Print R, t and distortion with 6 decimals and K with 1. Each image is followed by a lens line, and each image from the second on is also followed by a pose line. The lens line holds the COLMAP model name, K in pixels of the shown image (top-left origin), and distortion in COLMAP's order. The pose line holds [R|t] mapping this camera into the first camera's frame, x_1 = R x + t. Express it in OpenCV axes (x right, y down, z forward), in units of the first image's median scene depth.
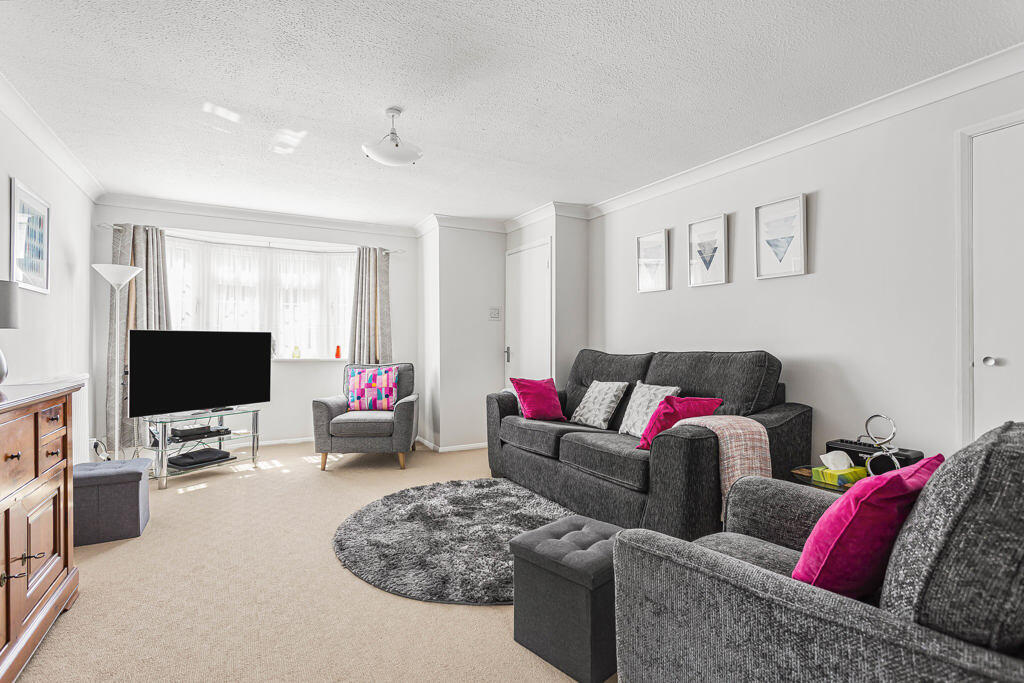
lens RADIAL K [[500.7, 0, 512.0], [0, 500.7, 341.5], [0, 0, 1]] dist [0.013416, 0.000811]
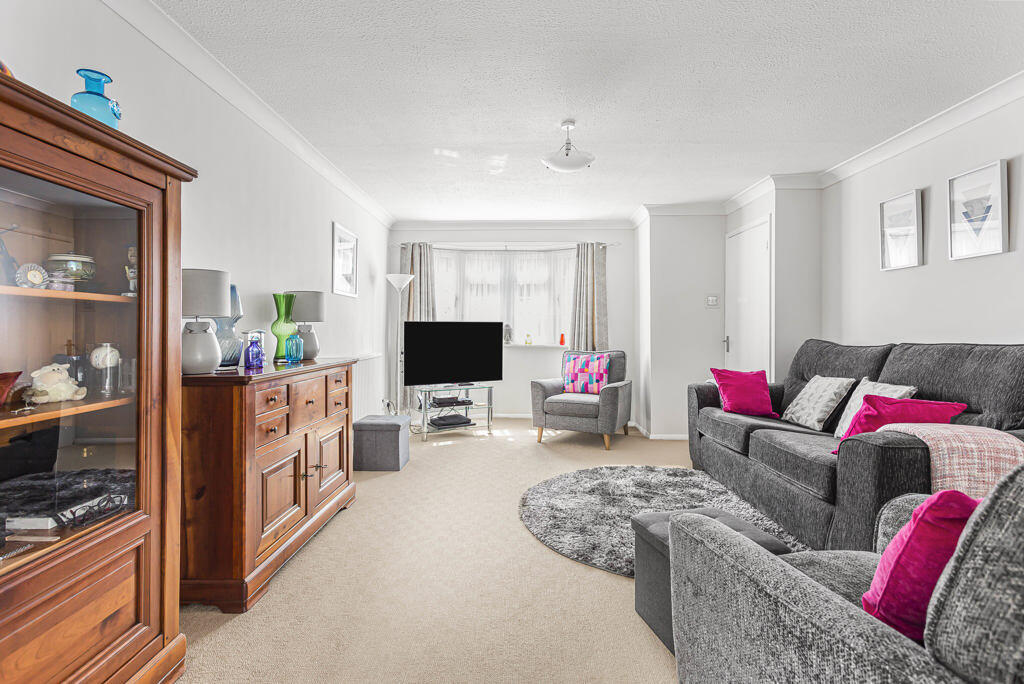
lens RADIAL K [[501.3, 0, 513.5], [0, 501.3, 337.3], [0, 0, 1]] dist [0.011032, 0.007339]
pose [[0.868229, 0.007309, -0.496110, 0.154516], [-0.000006, 0.999892, 0.014719, -0.000389], [0.496164, -0.012776, 0.868135, -0.024166]]
